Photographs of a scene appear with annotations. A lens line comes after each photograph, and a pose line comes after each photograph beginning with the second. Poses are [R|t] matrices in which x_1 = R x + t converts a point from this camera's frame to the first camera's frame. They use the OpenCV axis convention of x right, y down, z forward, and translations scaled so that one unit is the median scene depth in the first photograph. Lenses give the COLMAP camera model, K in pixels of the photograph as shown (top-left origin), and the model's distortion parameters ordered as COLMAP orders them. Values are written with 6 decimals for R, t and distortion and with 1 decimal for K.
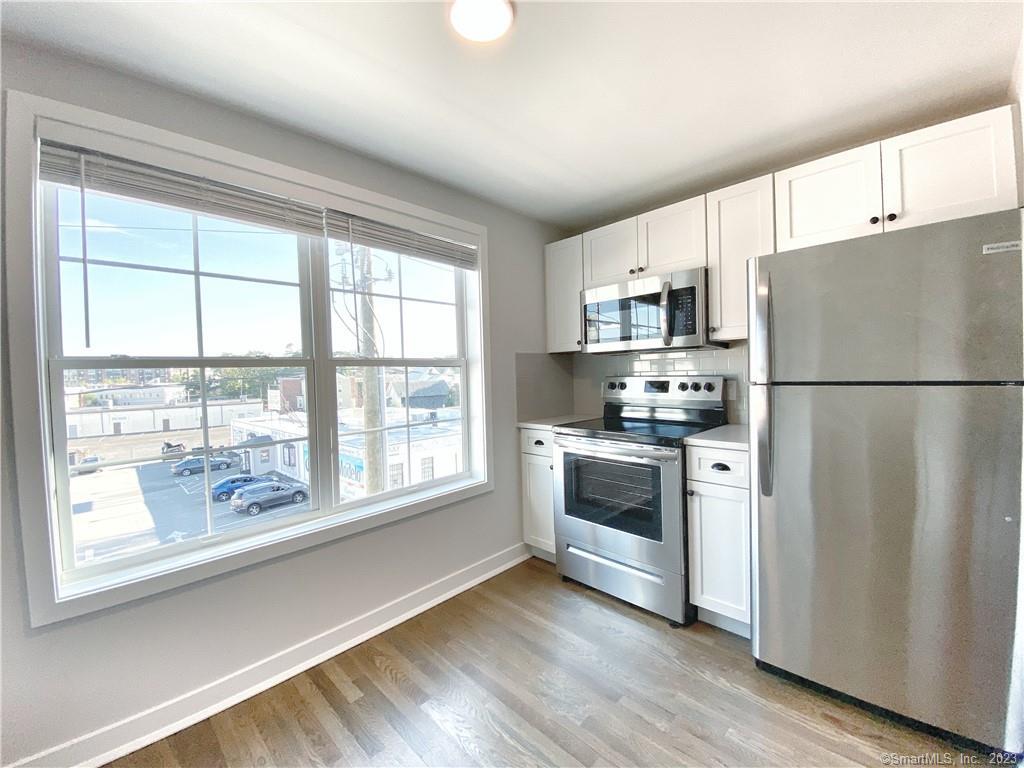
lens RADIAL K [[415.1, 0, 506.6], [0, 415.1, 383.2], [0, 0, 1]] dist [0.035800, -0.029433]
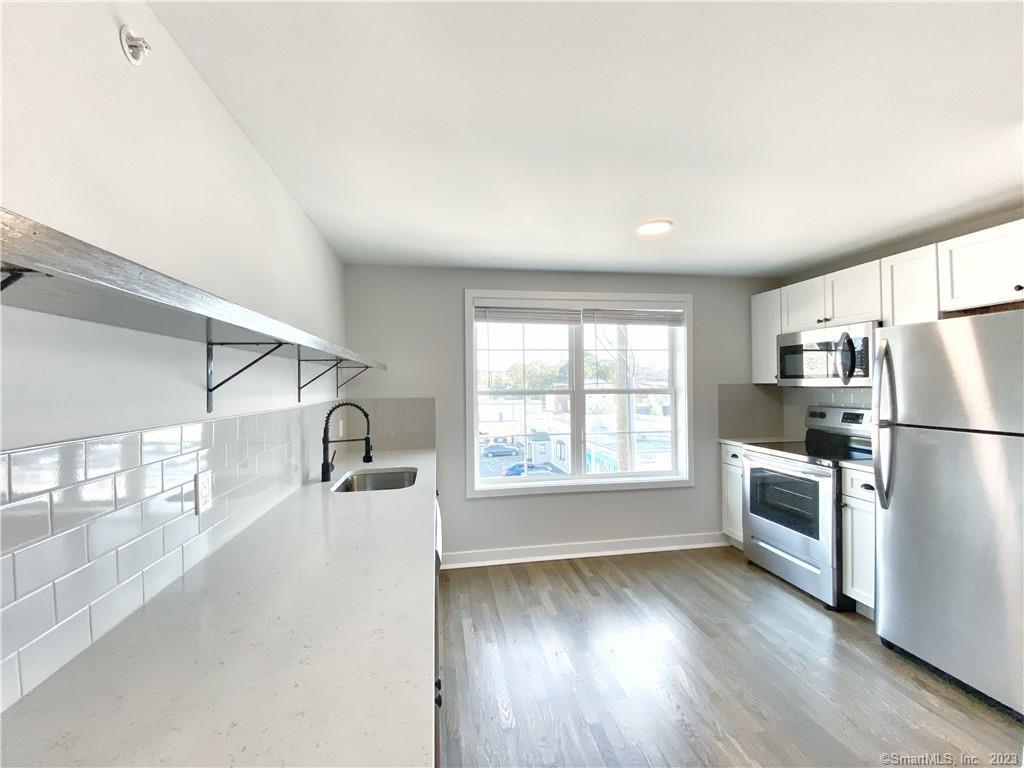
lens RADIAL K [[415.1, 0, 506.6], [0, 415.1, 383.2], [0, 0, 1]] dist [0.035800, -0.029433]
pose [[0.818151, 0.018658, -0.574701, 0.256533], [-0.027549, 0.999598, -0.006767, -0.054816], [0.574344, 0.021369, 0.818335, -0.494457]]
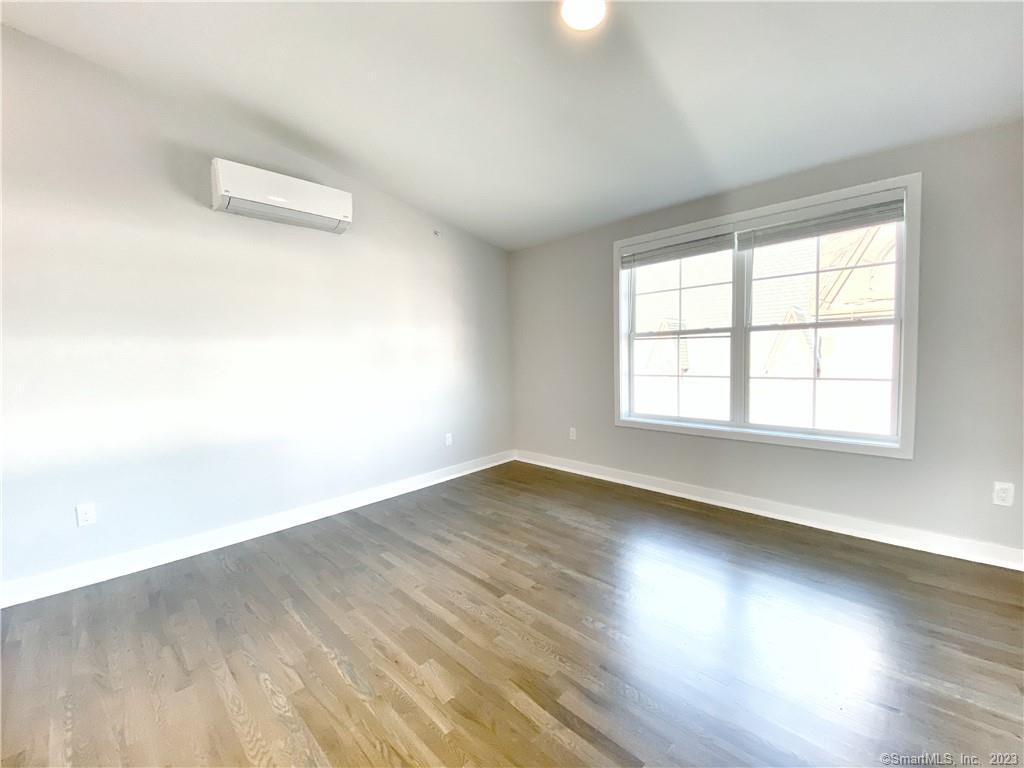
lens RADIAL K [[415.1, 0, 506.6], [0, 415.1, 383.2], [0, 0, 1]] dist [0.035800, -0.029433]
pose [[0.017359, 0.118684, -0.992780, 0.896311], [0.018111, 0.992730, 0.118994, -0.043981], [0.999685, -0.020045, 0.015083, 0.078156]]
